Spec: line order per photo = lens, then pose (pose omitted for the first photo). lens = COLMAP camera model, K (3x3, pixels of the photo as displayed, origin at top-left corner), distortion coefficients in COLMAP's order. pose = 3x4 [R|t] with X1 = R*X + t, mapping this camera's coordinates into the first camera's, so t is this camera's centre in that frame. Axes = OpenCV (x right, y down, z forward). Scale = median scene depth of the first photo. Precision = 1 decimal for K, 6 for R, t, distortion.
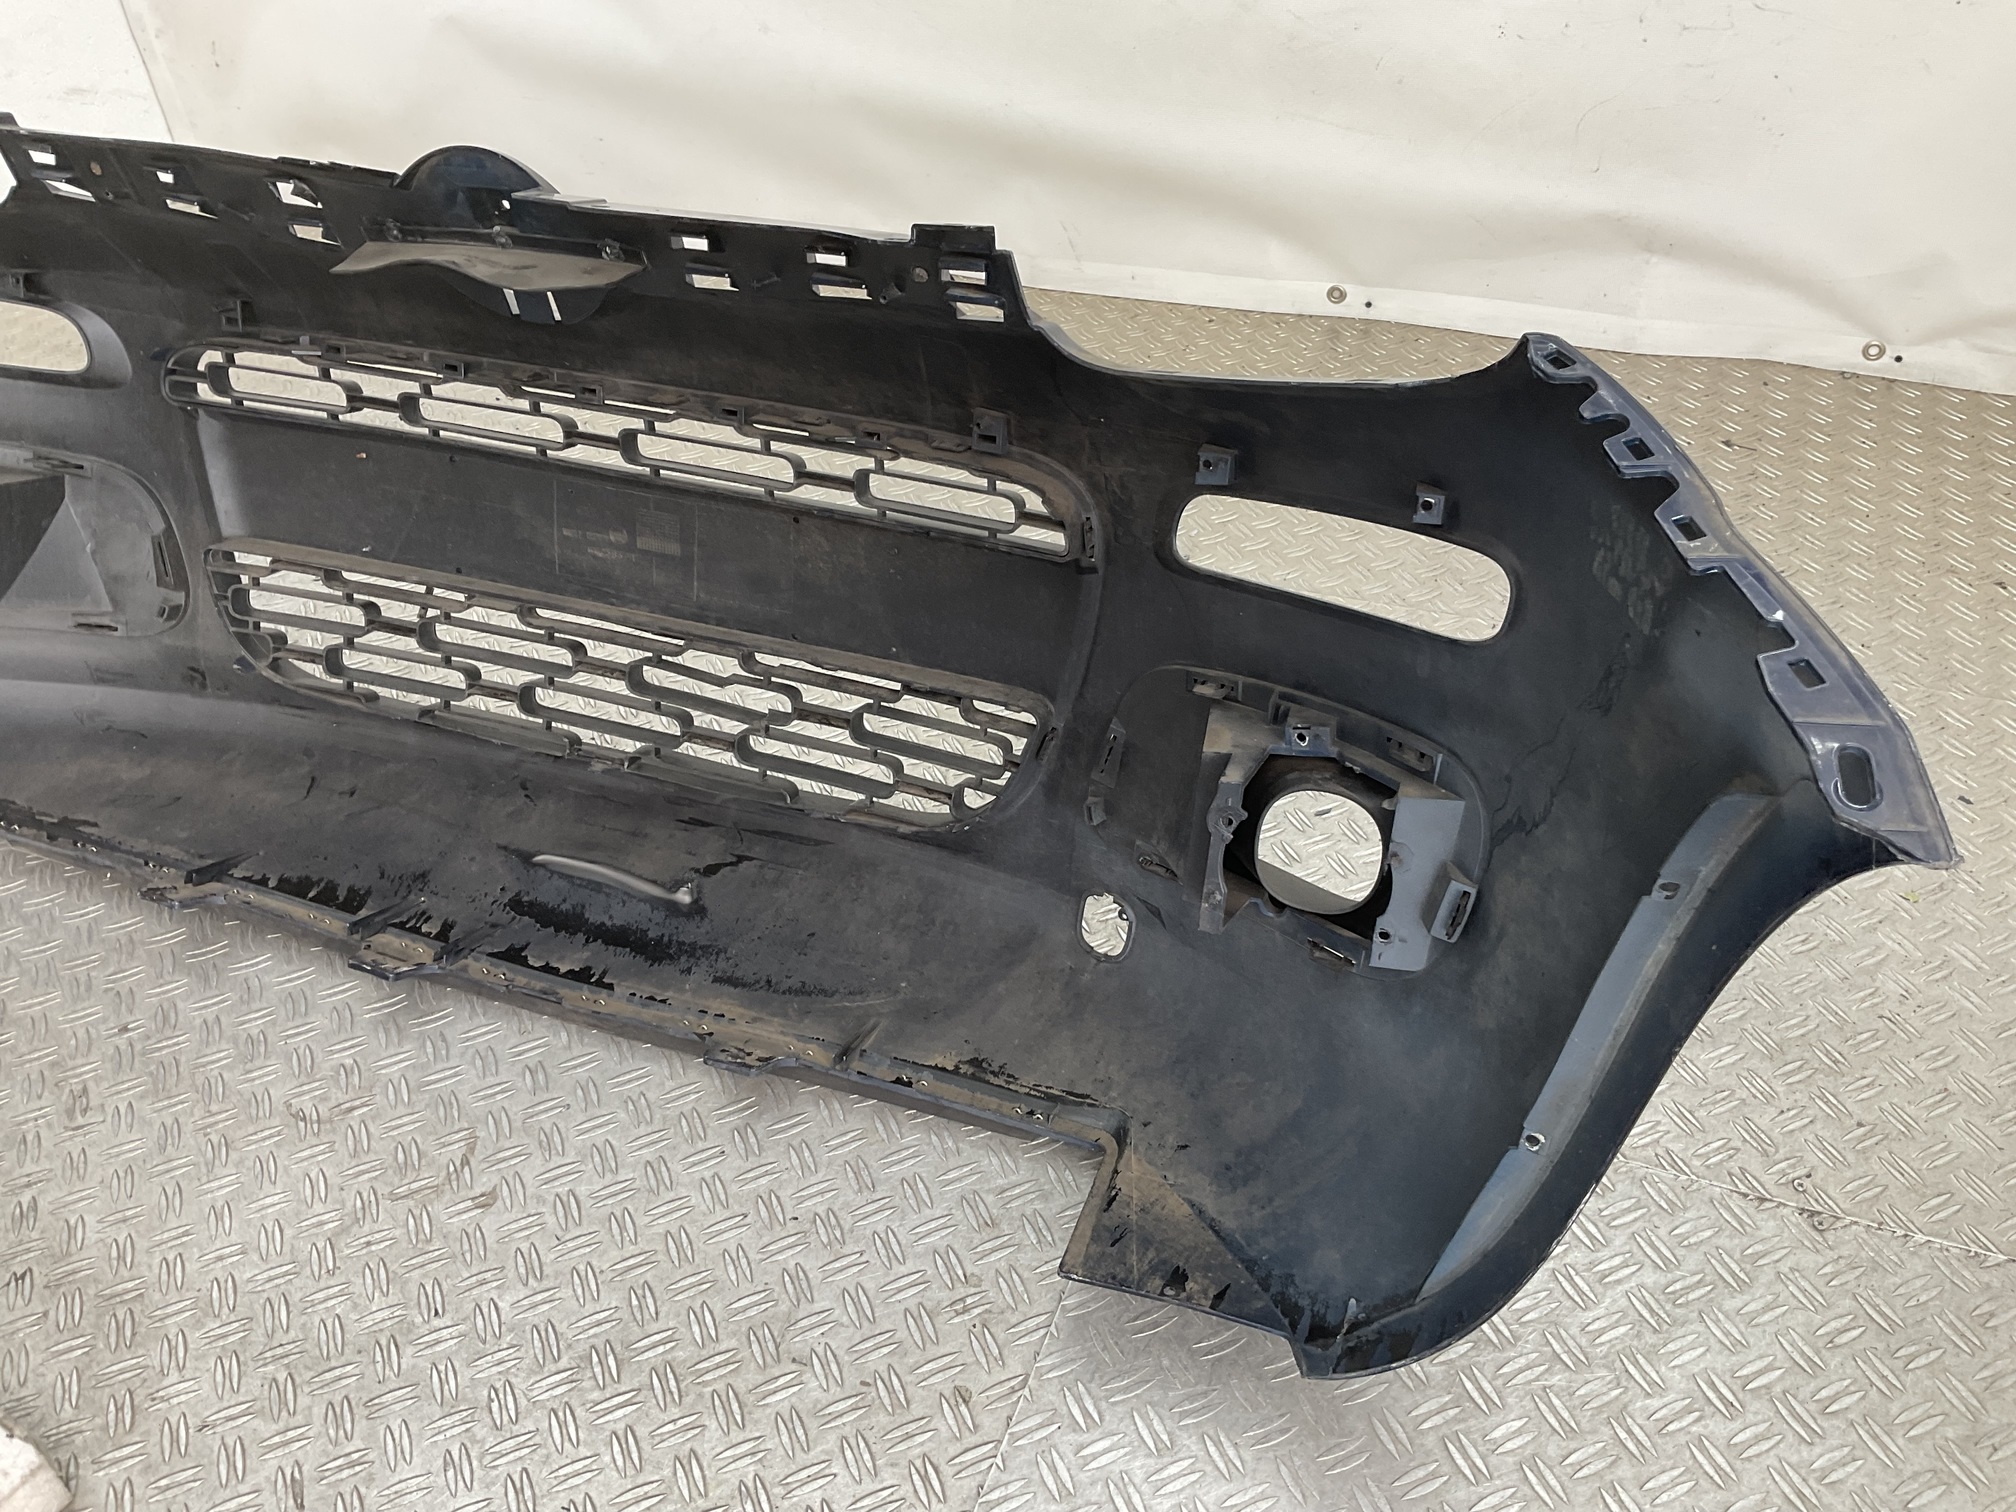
lens RADIAL K [[1665.6, 0, 1000.7], [0, 1665.6, 755.6], [0, 0, 1]] dist [0.136108, -0.294135]
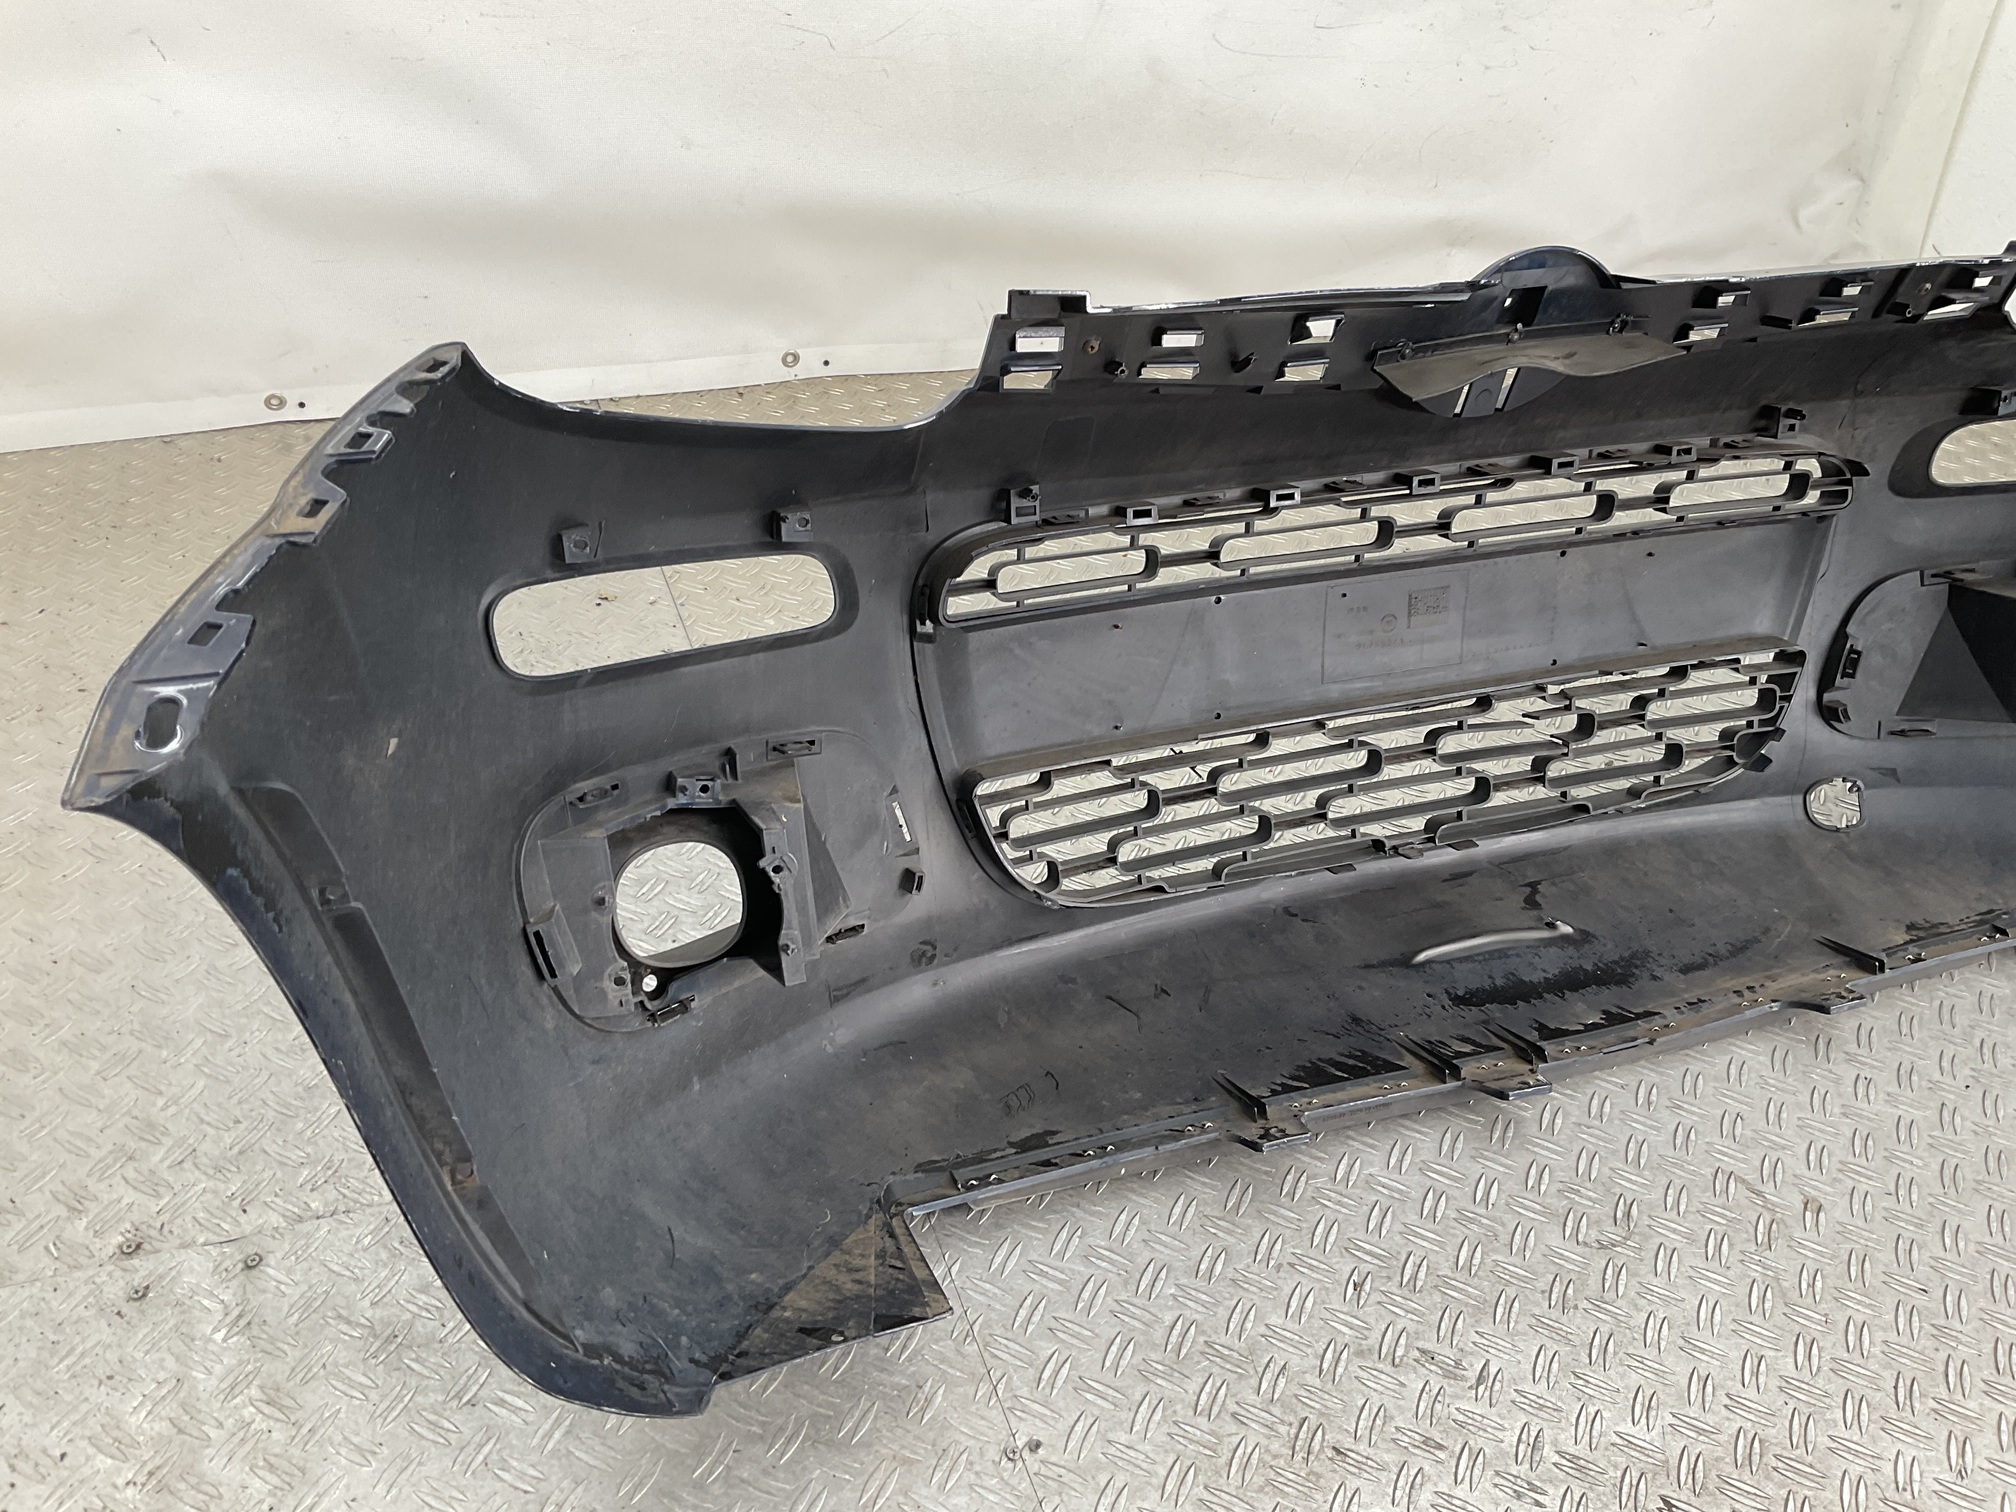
lens RADIAL K [[1665.6, 0, 1000.7], [0, 1665.6, 755.6], [0, 0, 1]] dist [0.136108, -0.294135]
pose [[0.748277, -0.311011, 0.585964, -1.011329], [0.329779, 0.940812, 0.078226, -0.210719], [-0.575611, 0.134704, 0.806553, 0.331692]]
